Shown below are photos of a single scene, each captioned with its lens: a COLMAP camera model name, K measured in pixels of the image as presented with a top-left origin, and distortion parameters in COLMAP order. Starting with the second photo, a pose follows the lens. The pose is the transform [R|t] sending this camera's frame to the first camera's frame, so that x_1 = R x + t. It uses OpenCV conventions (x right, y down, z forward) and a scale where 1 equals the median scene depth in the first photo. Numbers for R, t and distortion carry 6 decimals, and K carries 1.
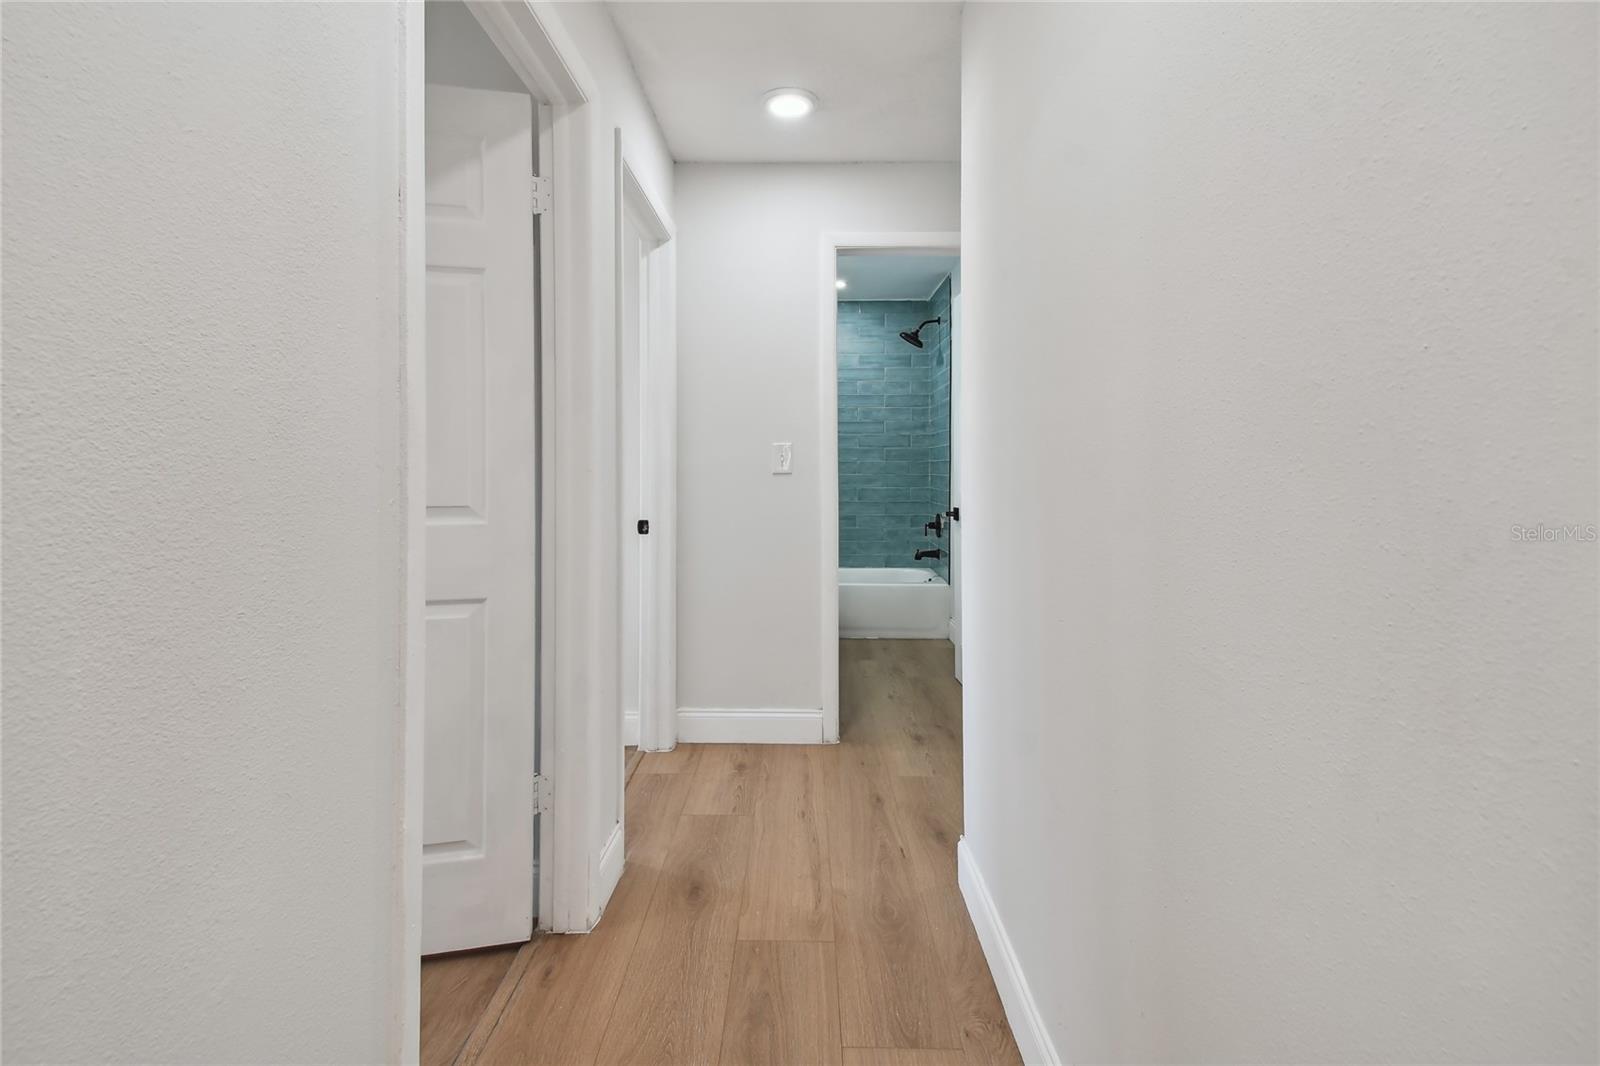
lens RADIAL K [[711.0, 0, 795.4], [0, 711.0, 529.0], [0, 0, 1]] dist [0.046679, -0.025283]
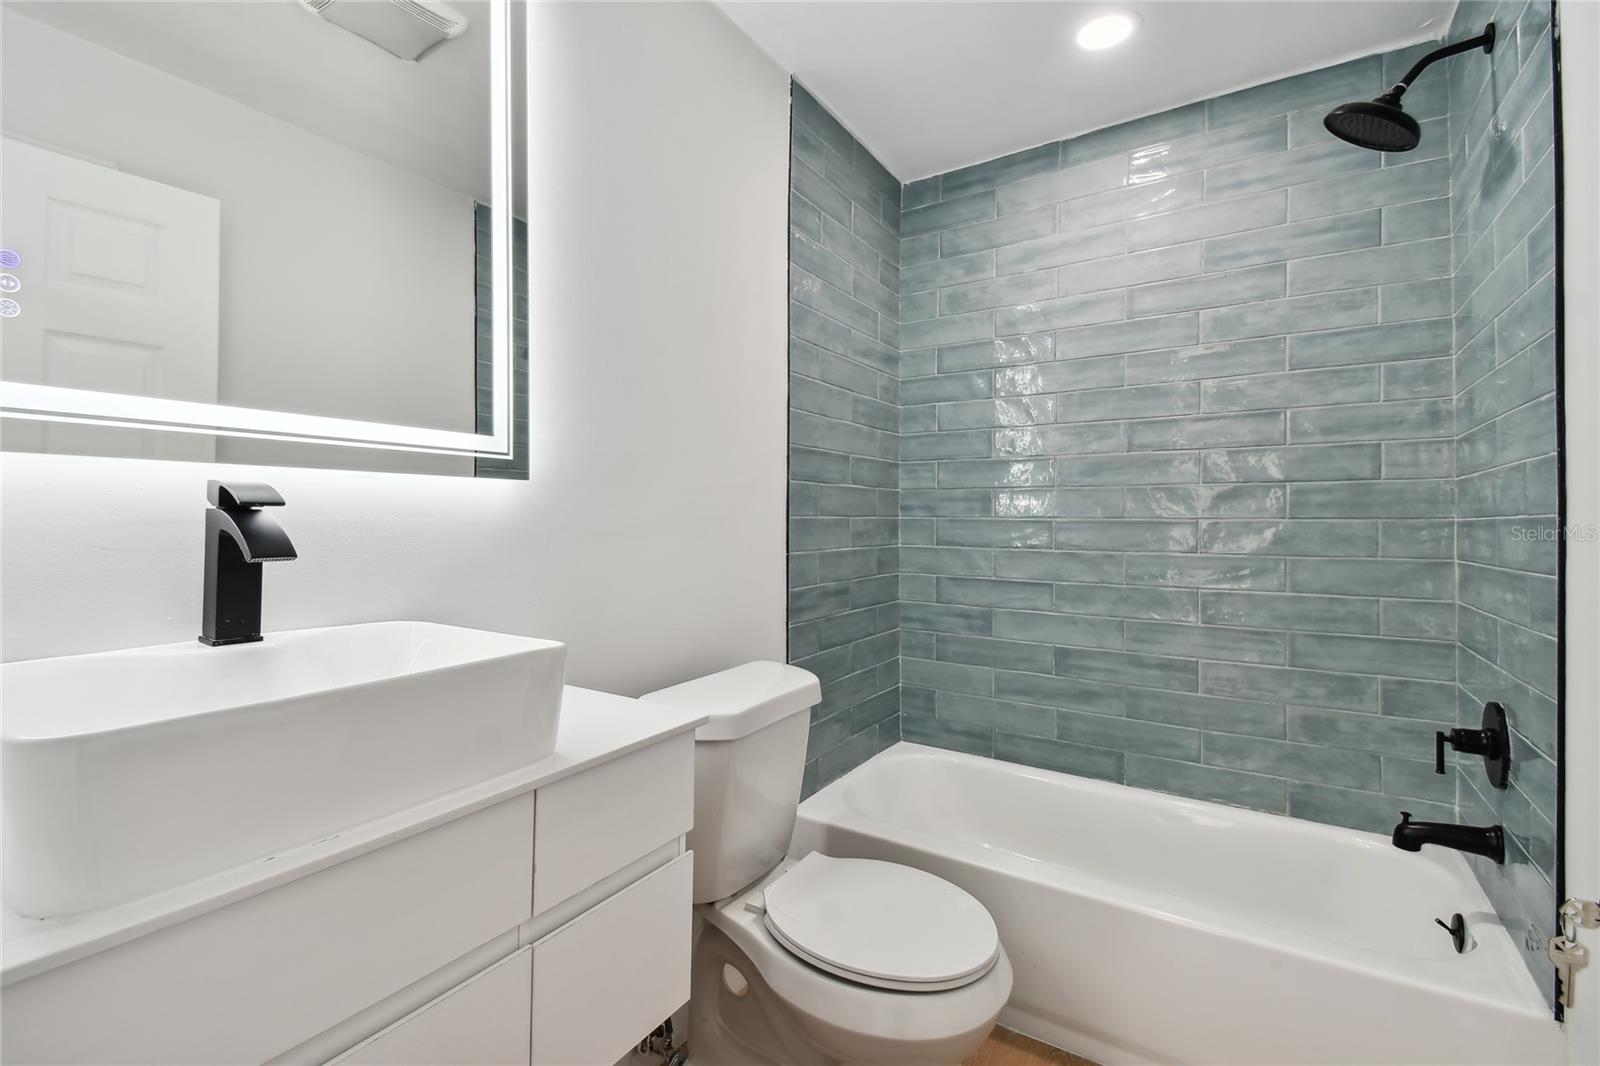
lens RADIAL K [[711.0, 0, 795.4], [0, 711.0, 529.0], [0, 0, 1]] dist [0.046679, -0.025283]
pose [[0.846991, 0.010844, -0.531496, 0.110808], [-0.053494, 0.996456, -0.064917, -0.054987], [0.528909, 0.083416, 0.844569, 0.571295]]
